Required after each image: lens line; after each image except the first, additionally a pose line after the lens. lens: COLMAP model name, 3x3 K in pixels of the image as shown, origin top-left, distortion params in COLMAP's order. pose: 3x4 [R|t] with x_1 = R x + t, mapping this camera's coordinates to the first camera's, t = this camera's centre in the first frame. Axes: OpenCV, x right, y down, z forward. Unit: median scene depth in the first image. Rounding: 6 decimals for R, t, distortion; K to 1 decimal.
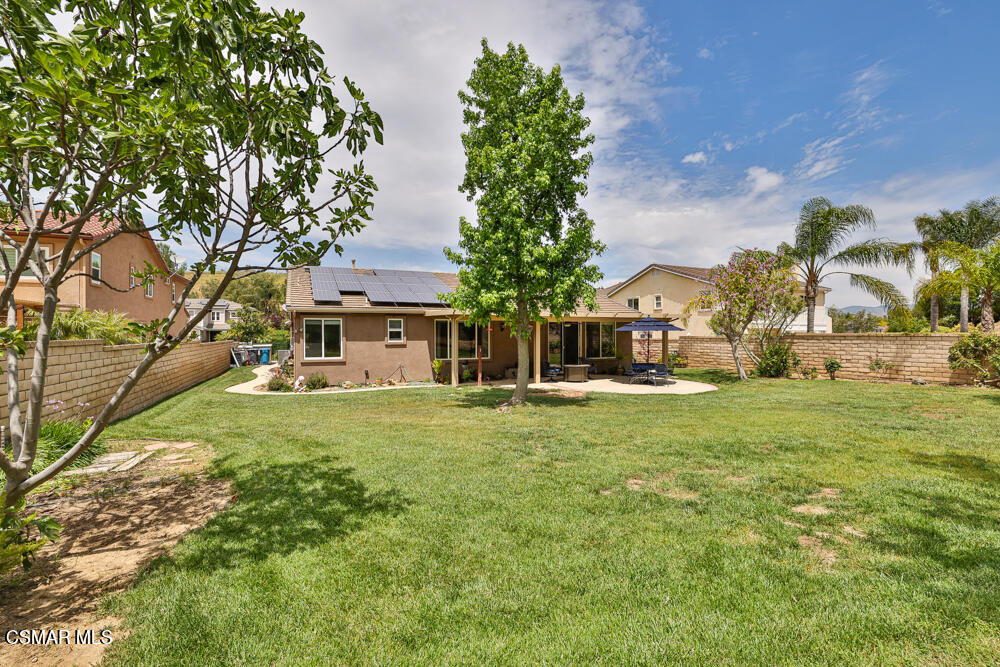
lens RADIAL K [[429.0, 0, 496.1], [0, 429.0, 321.1], [0, 0, 1]] dist [0.000076, -0.000029]
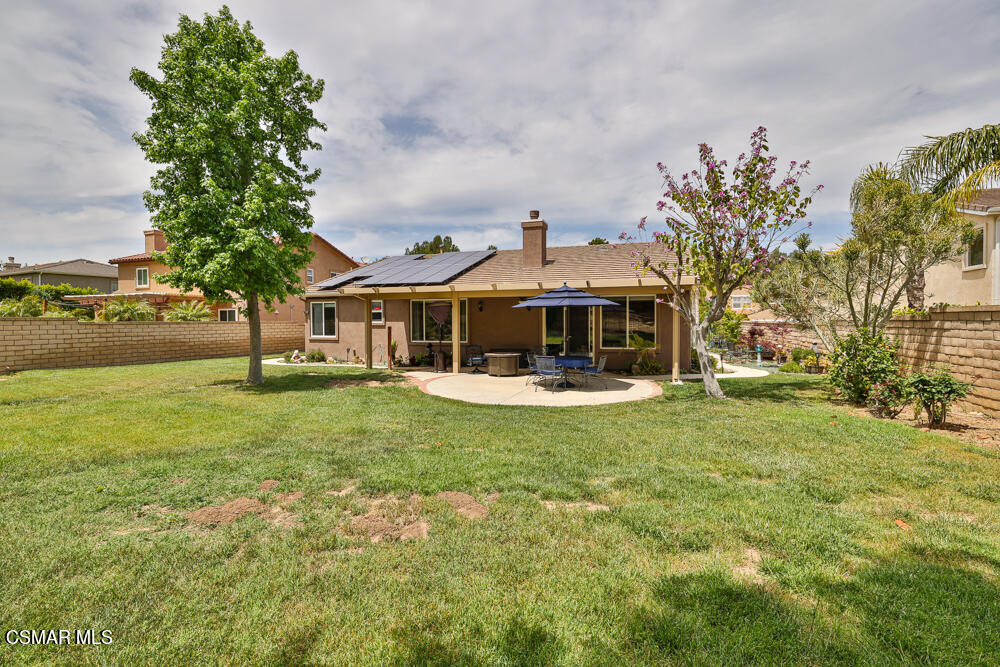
lens RADIAL K [[429.0, 0, 496.1], [0, 429.0, 321.1], [0, 0, 1]] dist [0.000076, -0.000029]
pose [[0.739563, 0.002565, -0.673082, 0.698232], [0.025258, 0.999183, 0.031560, 0.019600], [0.672613, -0.040342, 0.738894, 0.439856]]
